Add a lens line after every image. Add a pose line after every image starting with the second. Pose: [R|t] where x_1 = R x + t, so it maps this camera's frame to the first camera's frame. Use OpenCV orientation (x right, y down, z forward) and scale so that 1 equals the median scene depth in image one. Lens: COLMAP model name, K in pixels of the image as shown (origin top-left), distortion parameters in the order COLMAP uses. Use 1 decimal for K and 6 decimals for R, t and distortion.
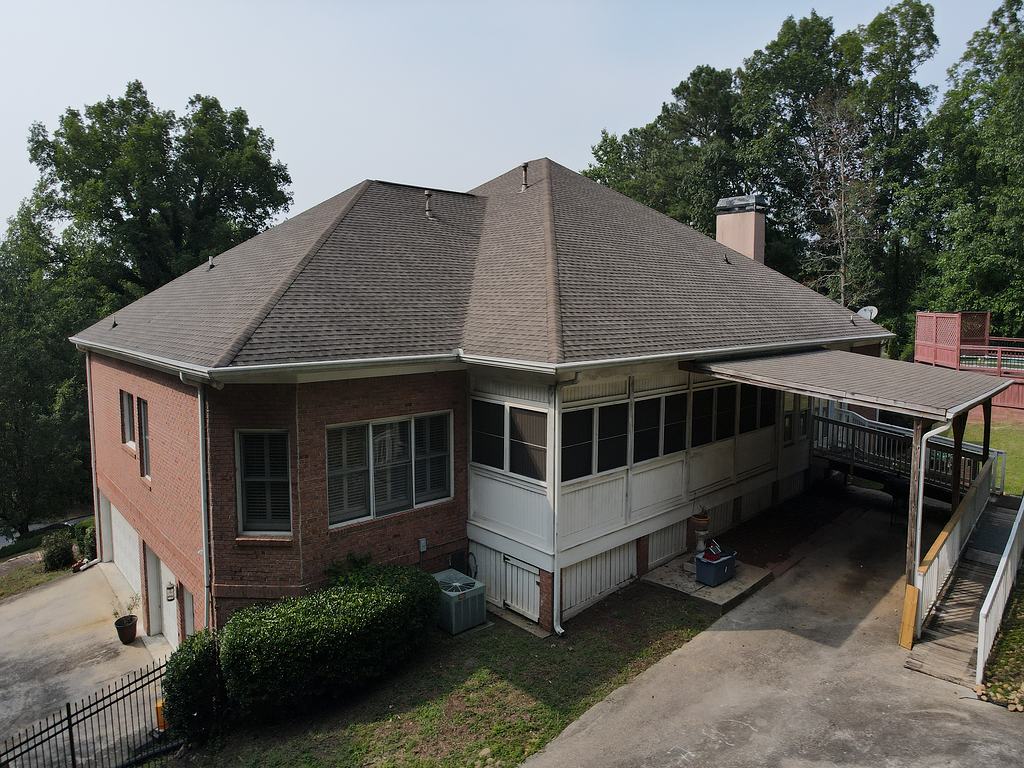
lens RADIAL K [[711.7, 0, 513.4], [0, 711.7, 231.0], [0, 0, 1]] dist [-0.035894, 0.015154]
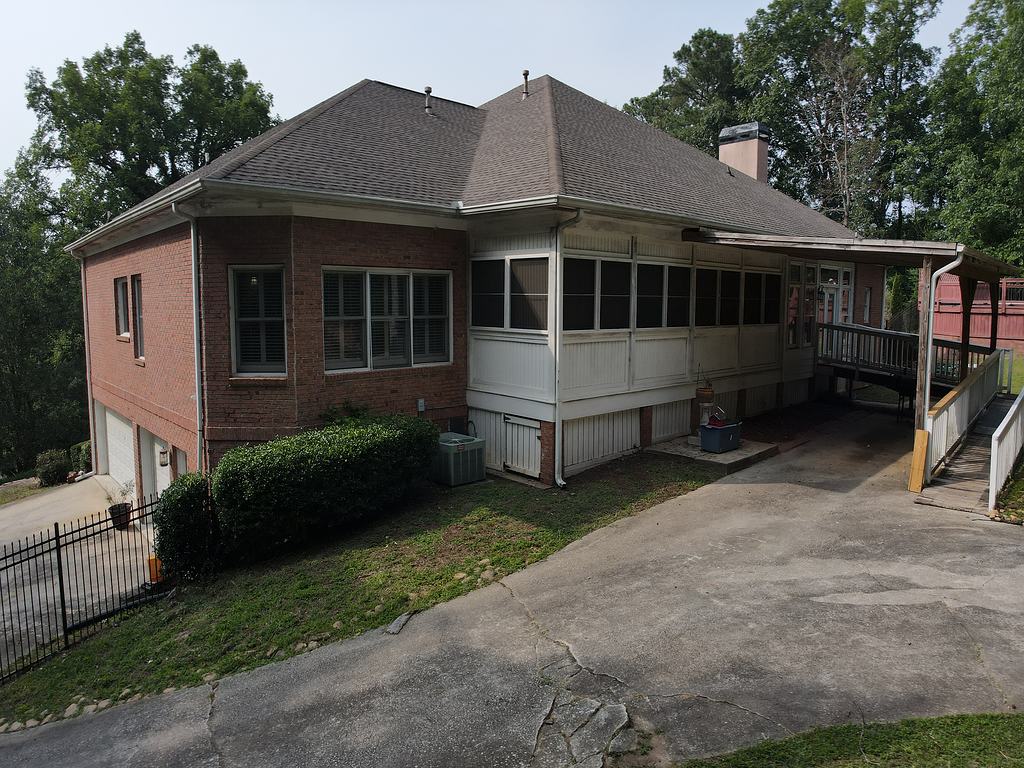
lens RADIAL K [[711.7, 0, 513.4], [0, 711.7, 231.0], [0, 0, 1]] dist [-0.035894, 0.015154]
pose [[0.999999, 0.001088, -0.000475, -0.000294], [-0.001086, 0.999989, 0.004519, 0.196861], [0.000480, -0.004518, 0.999990, 0.018730]]
